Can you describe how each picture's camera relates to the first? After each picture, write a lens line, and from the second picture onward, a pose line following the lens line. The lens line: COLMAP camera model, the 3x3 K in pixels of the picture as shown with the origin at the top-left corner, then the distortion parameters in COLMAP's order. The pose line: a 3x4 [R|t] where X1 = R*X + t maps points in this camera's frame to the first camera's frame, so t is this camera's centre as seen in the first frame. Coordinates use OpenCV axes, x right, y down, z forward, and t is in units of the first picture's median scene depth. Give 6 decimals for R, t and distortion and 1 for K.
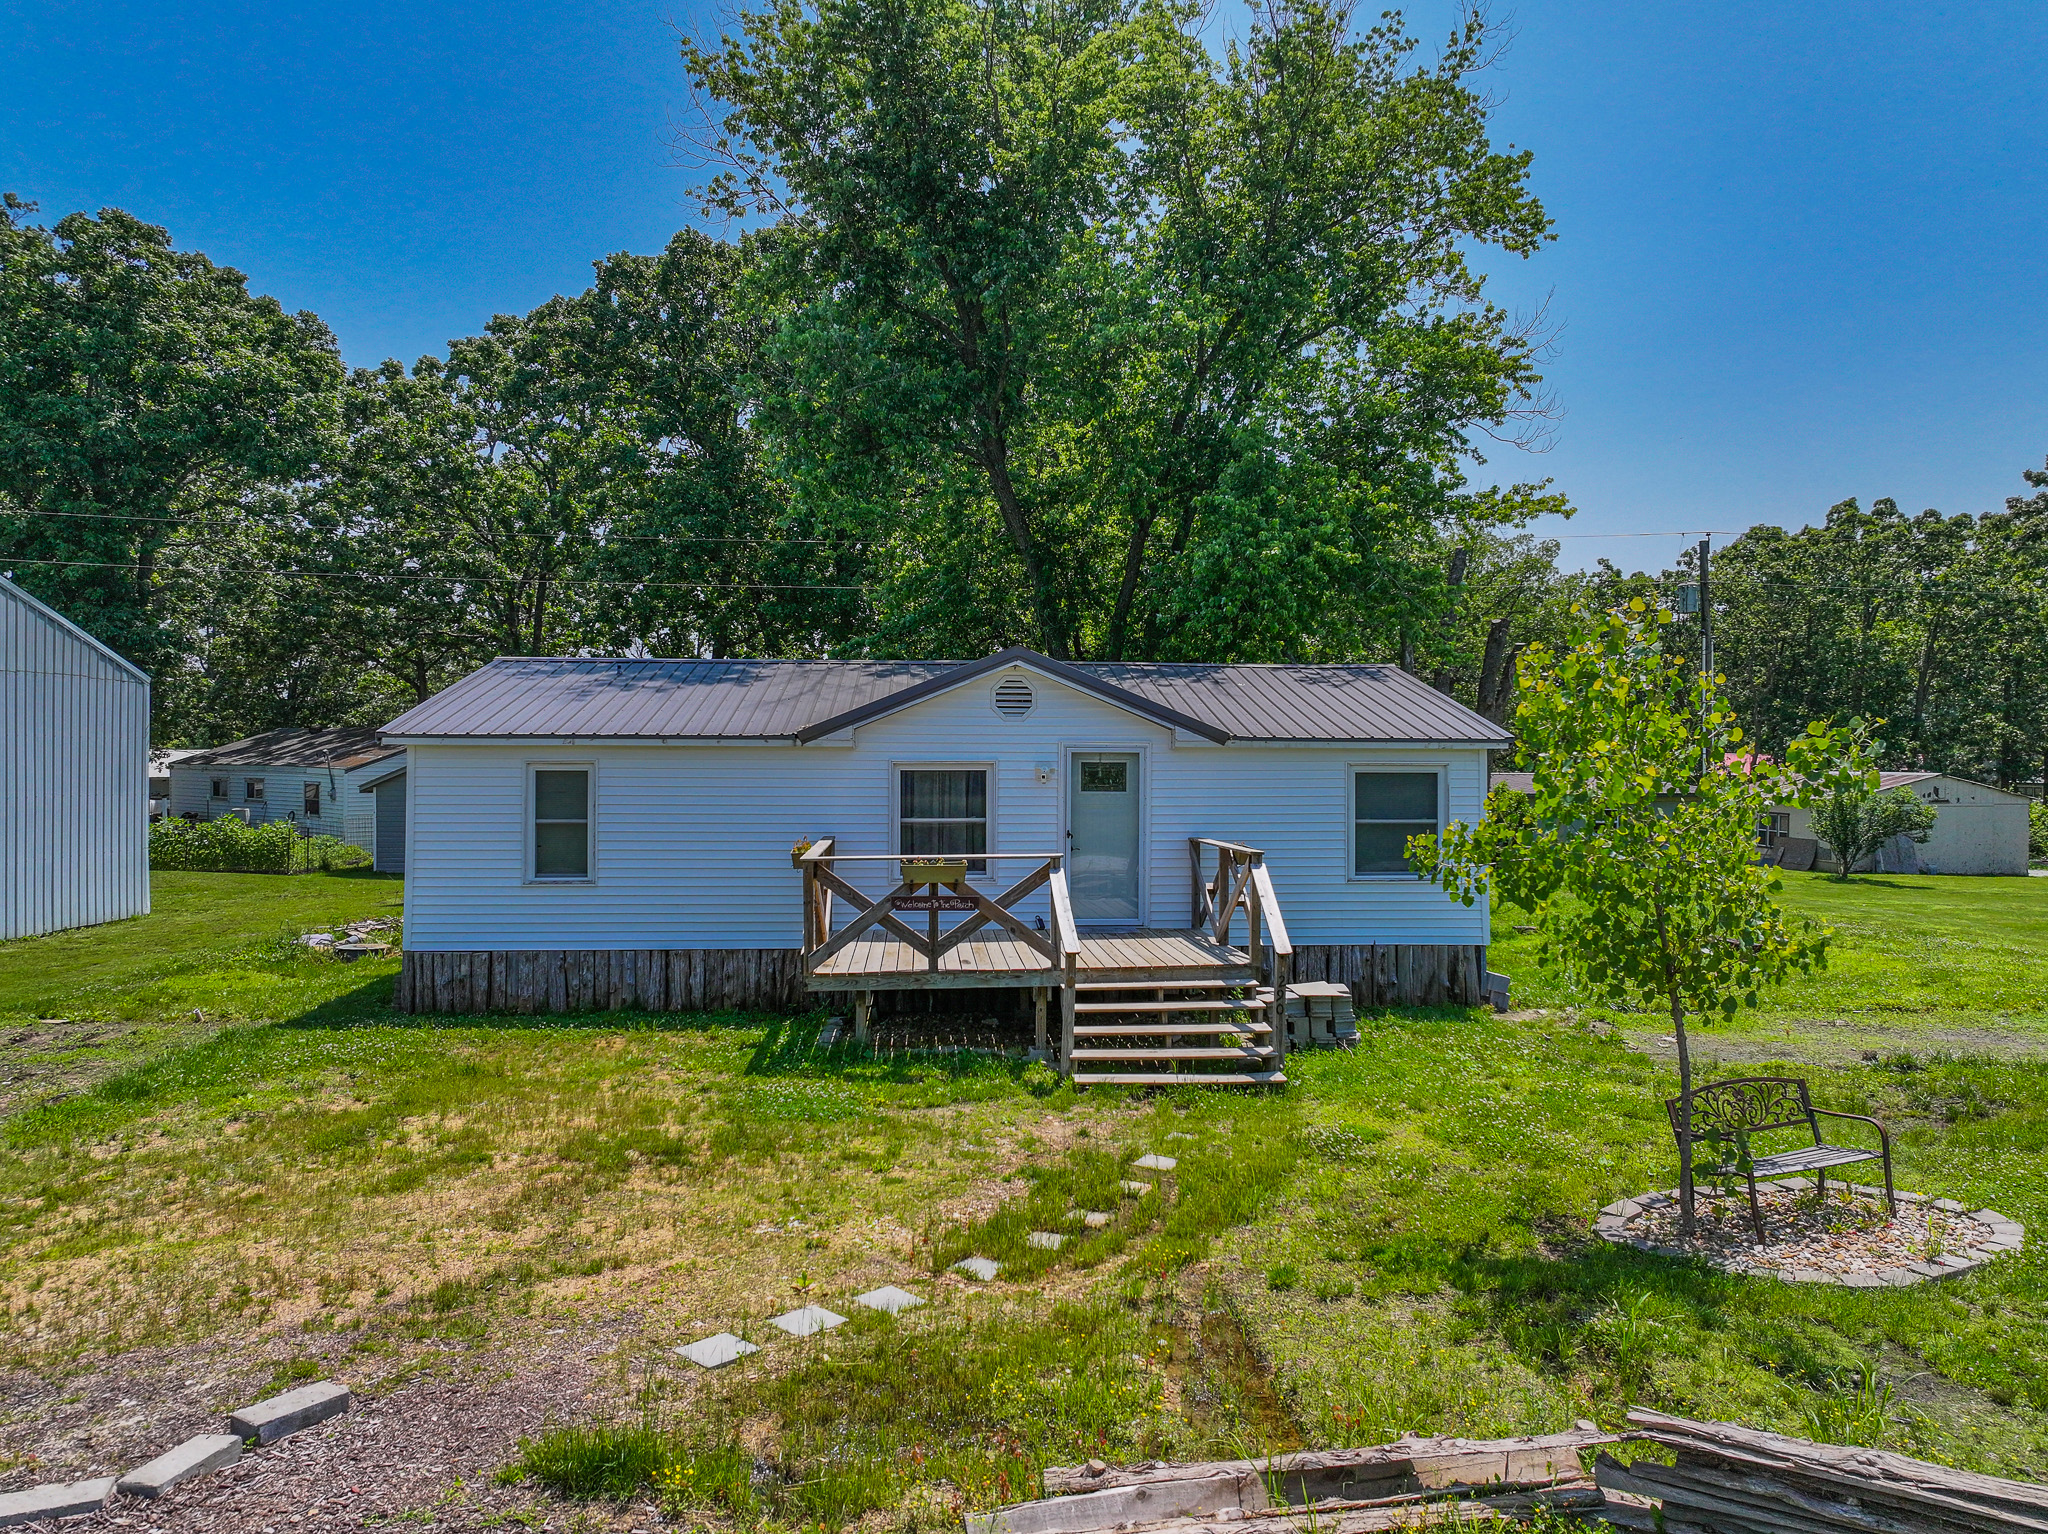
lens RADIAL K [[1442.4, 0, 1028.9], [0, 1442.4, 762.9], [0, 0, 1]] dist [-0.002221, 0.012446]
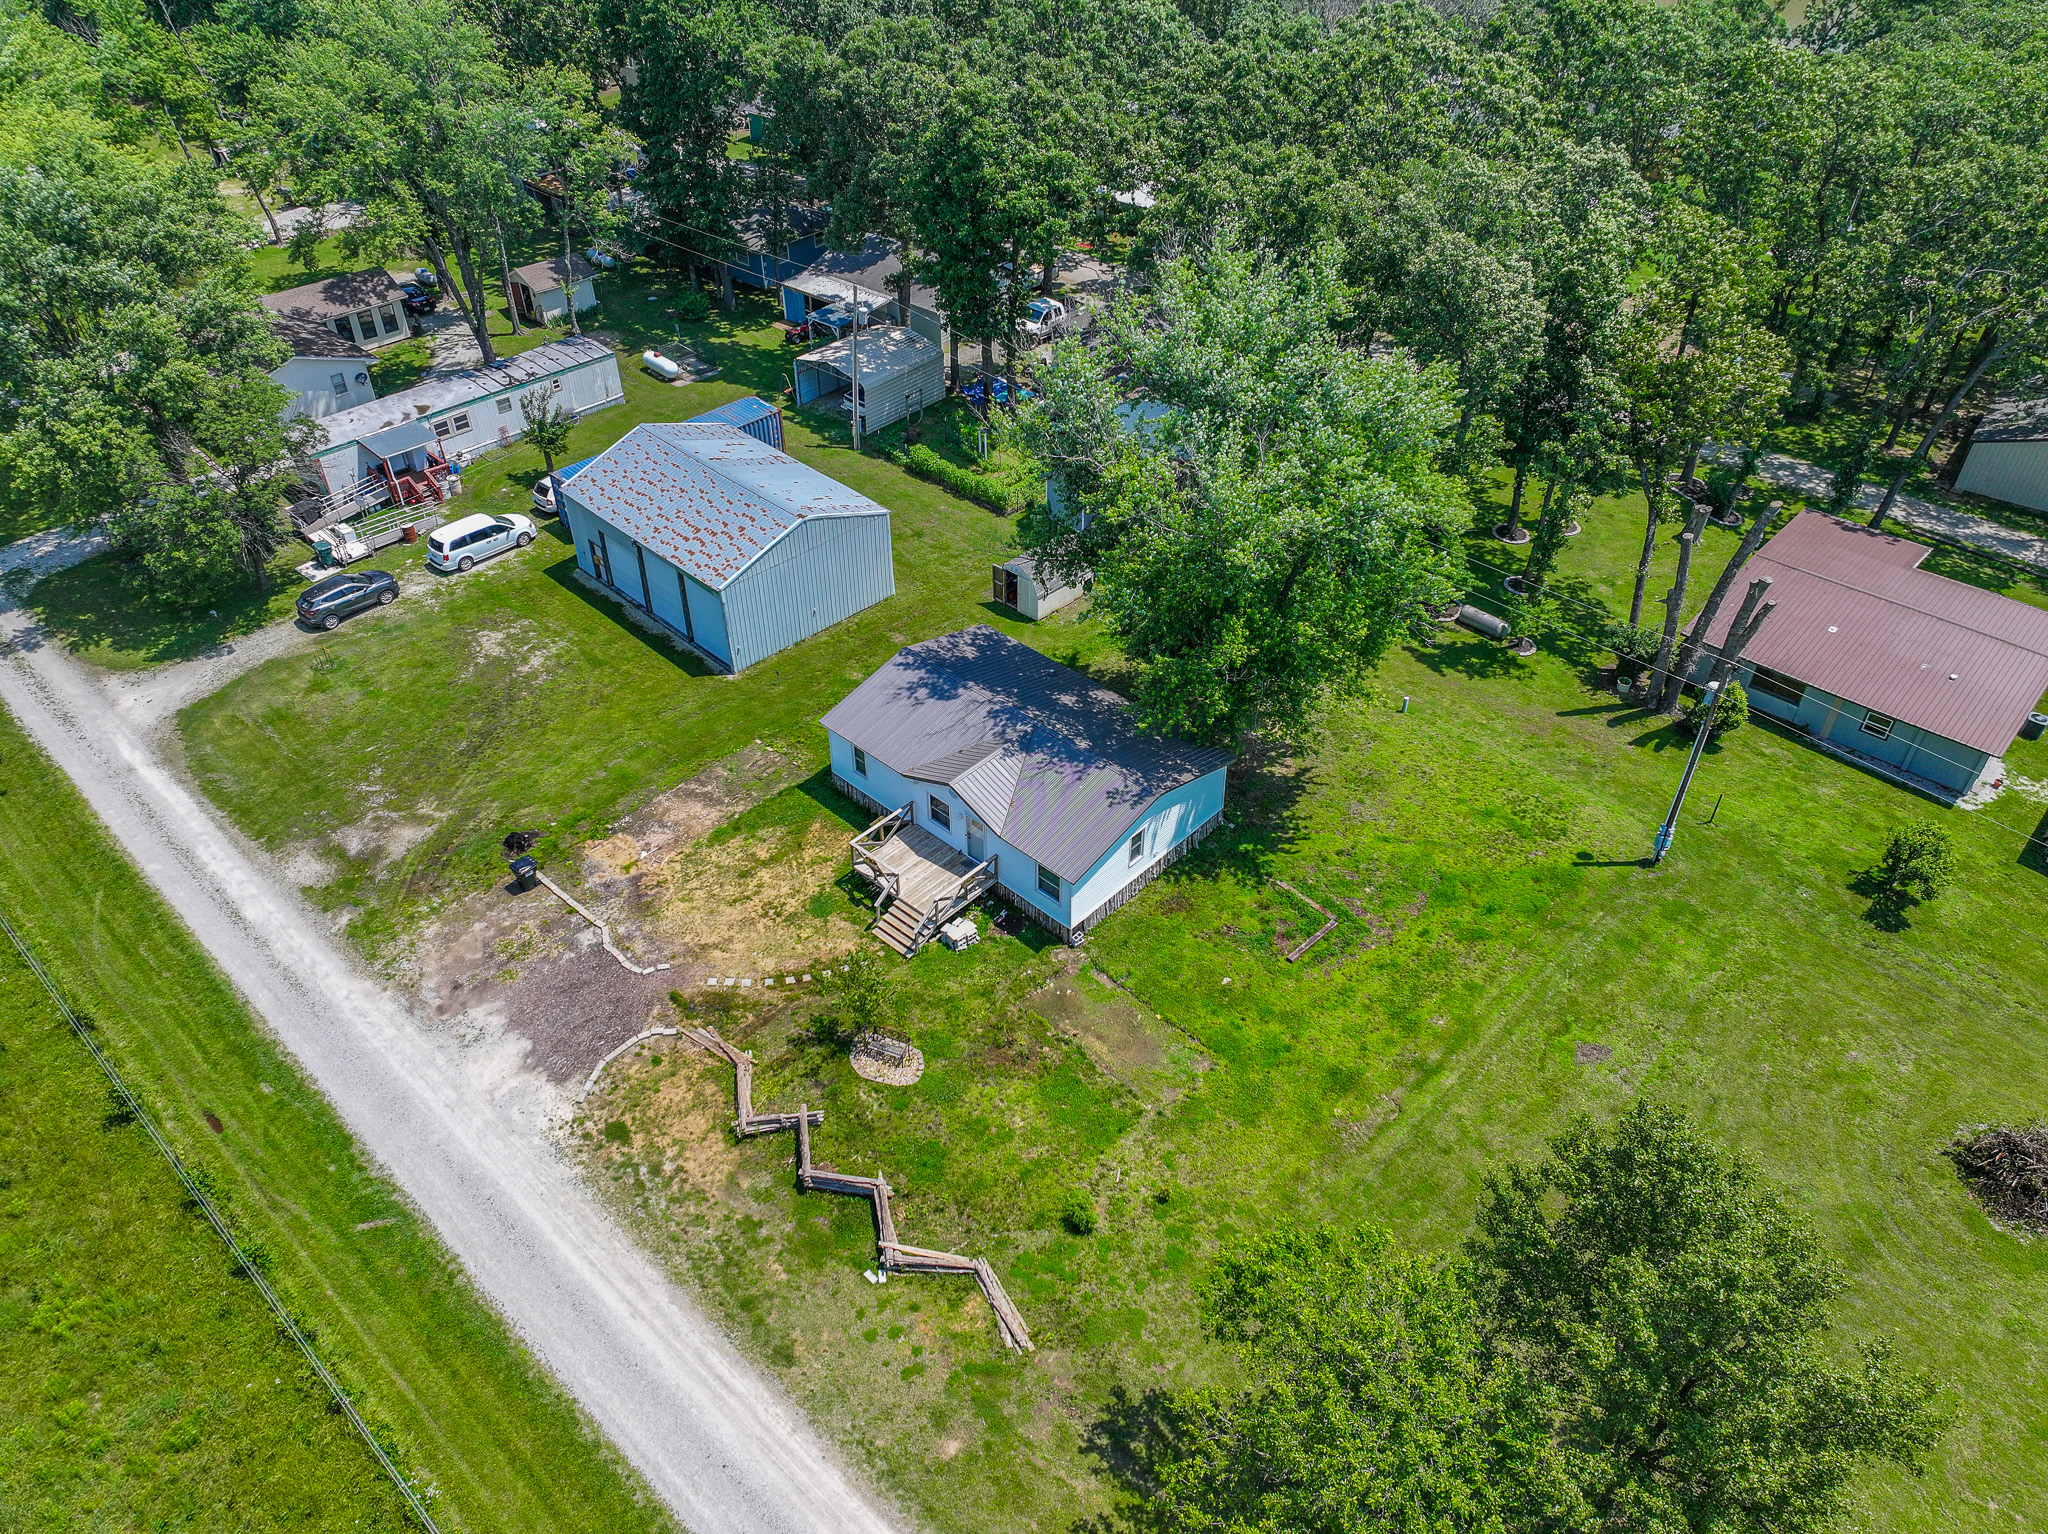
lens RADIAL K [[1434.7, 0, 1024.0], [0, 1434.7, 767.0], [0, 0, 1]] dist [0.007025, 0.001100]
pose [[0.681689, 0.461364, -0.567841, 1.561266], [-0.000884, 0.776638, 0.629947, -1.744357], [0.731642, -0.428926, 0.529833, -0.413686]]
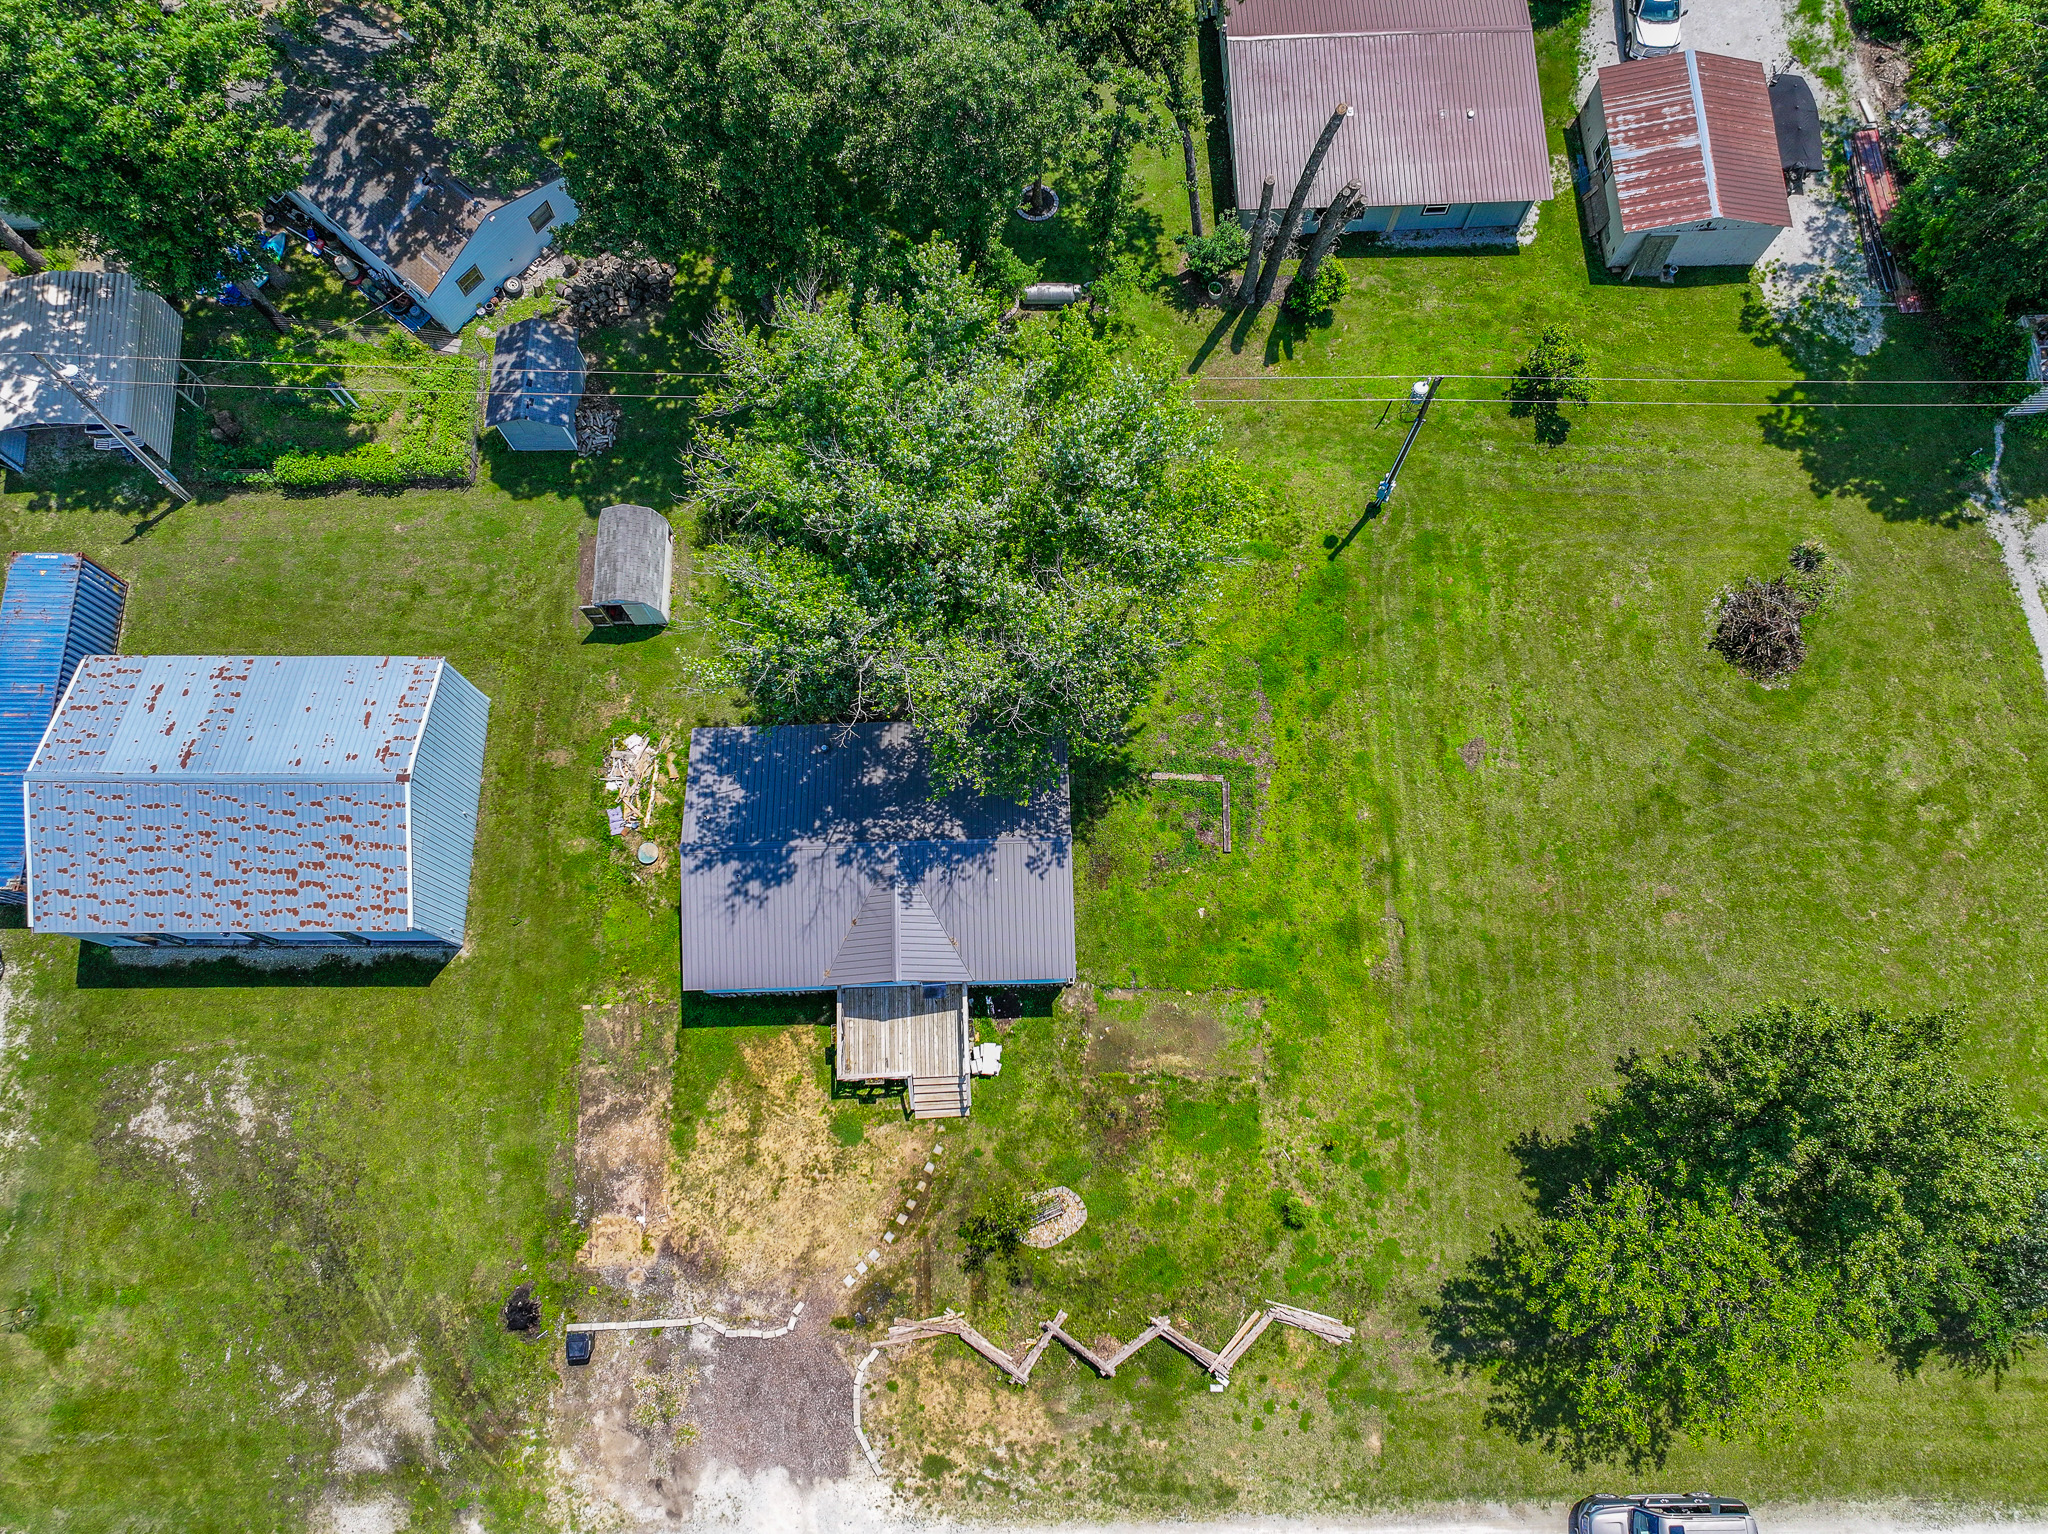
lens RADIAL K [[1442.4, 0, 1028.9], [0, 1442.4, 762.9], [0, 0, 1]] dist [-0.002221, 0.012446]
pose [[0.999345, 0.033604, -0.013395, 0.237025], [0.003508, 0.278531, 0.960421, -2.516639], [0.036005, -0.959839, 0.278231, 0.543167]]
